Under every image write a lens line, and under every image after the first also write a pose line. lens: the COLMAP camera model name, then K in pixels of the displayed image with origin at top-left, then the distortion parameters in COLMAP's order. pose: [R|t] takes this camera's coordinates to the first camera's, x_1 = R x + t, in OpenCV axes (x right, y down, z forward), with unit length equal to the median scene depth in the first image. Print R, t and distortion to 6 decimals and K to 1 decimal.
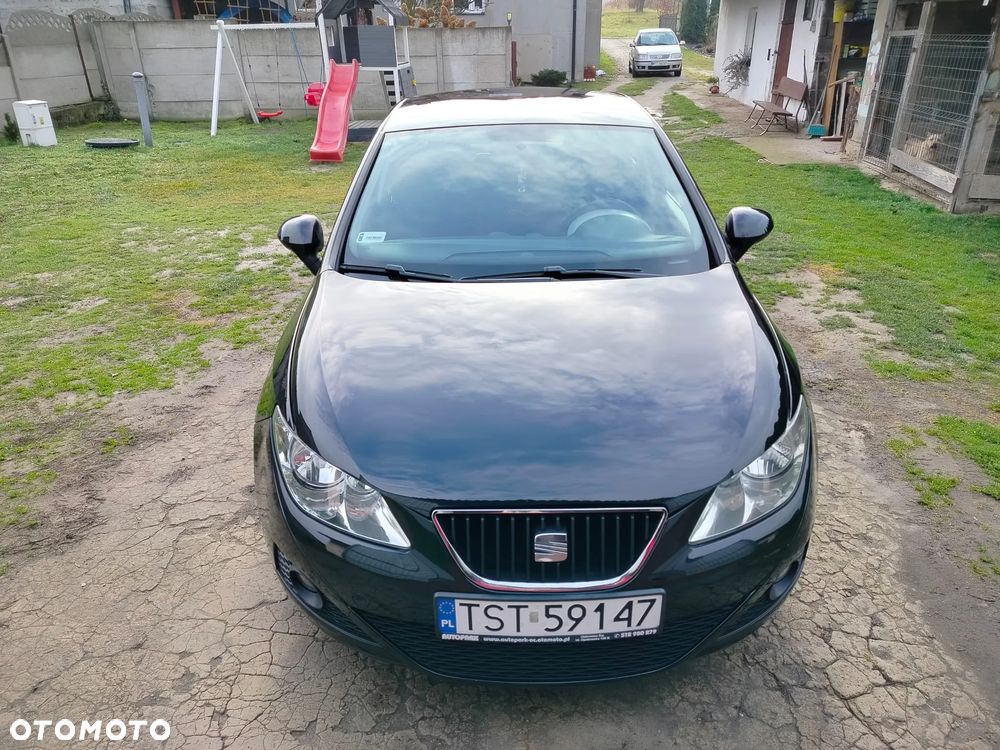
lens RADIAL K [[694.0, 0, 500.0], [0, 694.0, 375.0], [0, 0, 1]] dist [0.040445, -0.036120]
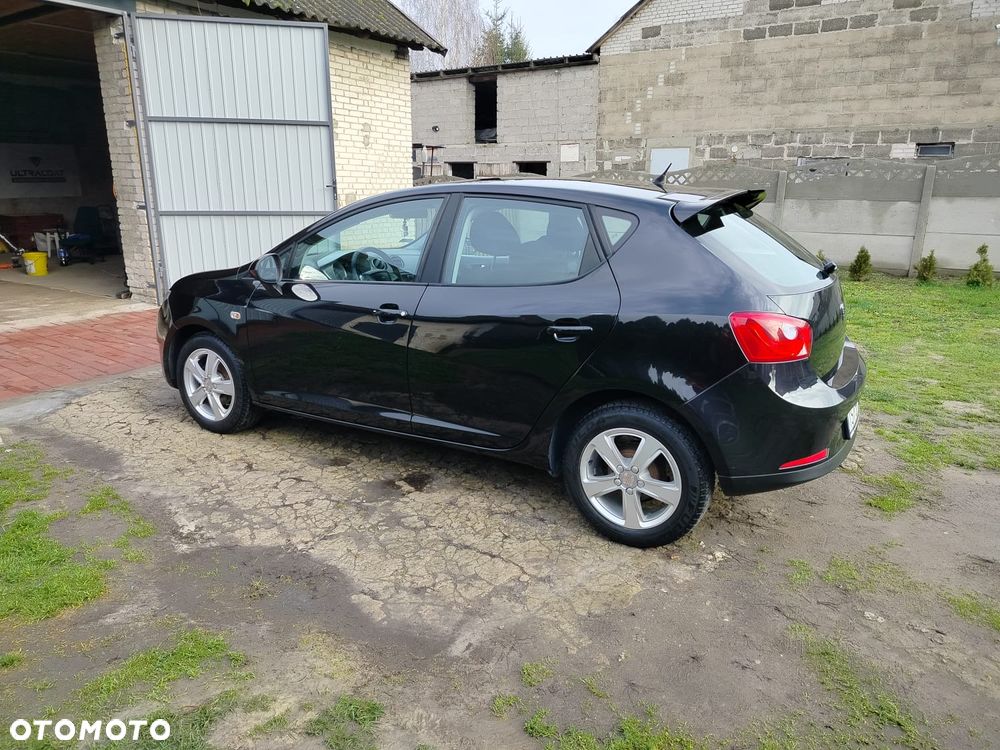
lens RADIAL K [[694.0, 0, 500.0], [0, 694.0, 375.0], [0, 0, 1]] dist [0.040445, -0.036120]
pose [[-0.512641, 0.237311, -0.825156, 0.258451], [-0.367721, 0.807762, 0.460762, -0.167538], [0.775874, 0.539633, -0.326828, 0.387807]]
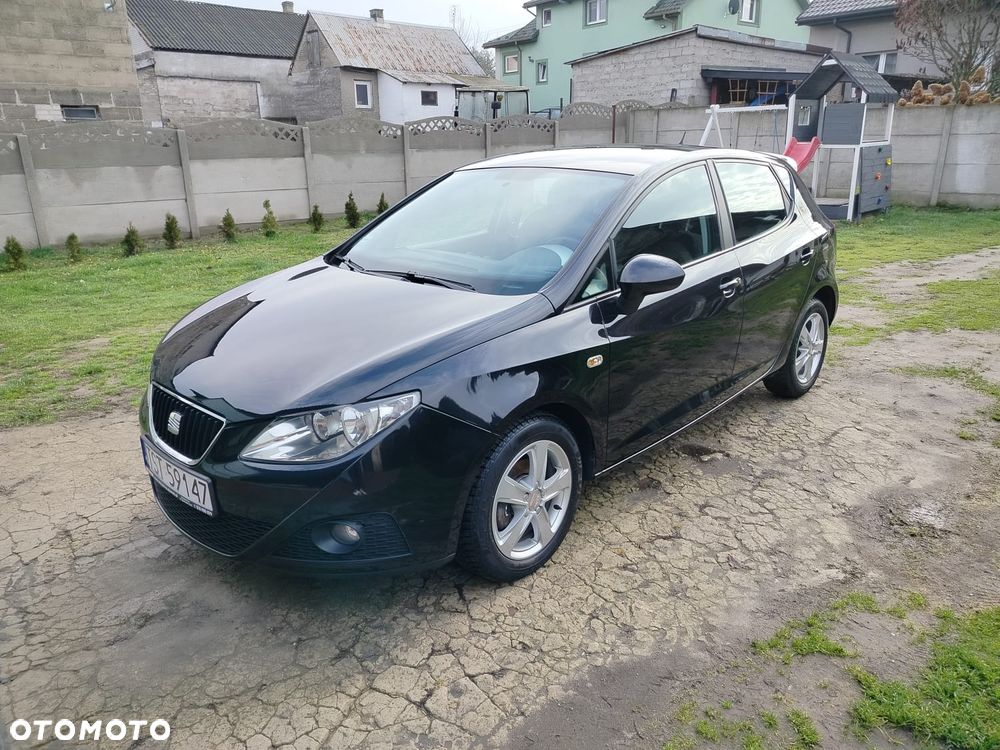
lens RADIAL K [[710.1, 0, 506.4], [0, 710.1, 364.1], [0, 0, 1]] dist [0.037298, -0.036610]
pose [[0.723623, 0.209288, -0.657699, 0.183551], [-0.291249, 0.956512, -0.016068, -0.004884], [0.625735, 0.203181, 0.753109, 0.035710]]
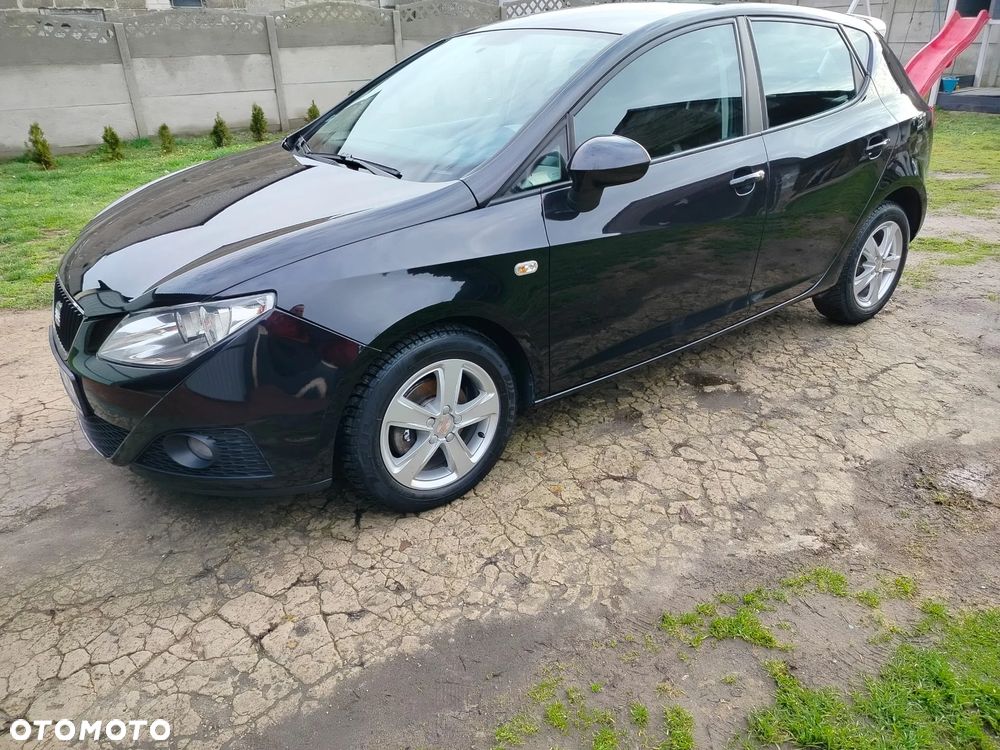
lens RADIAL K [[707.3, 0, 497.9], [0, 707.3, 371.1], [0, 0, 1]] dist [0.054127, -0.061231]
pose [[0.581935, 0.343817, -0.736982, 0.196175], [-0.329240, 0.928249, 0.173072, -0.019831], [0.743608, 0.141927, 0.653379, 0.090769]]
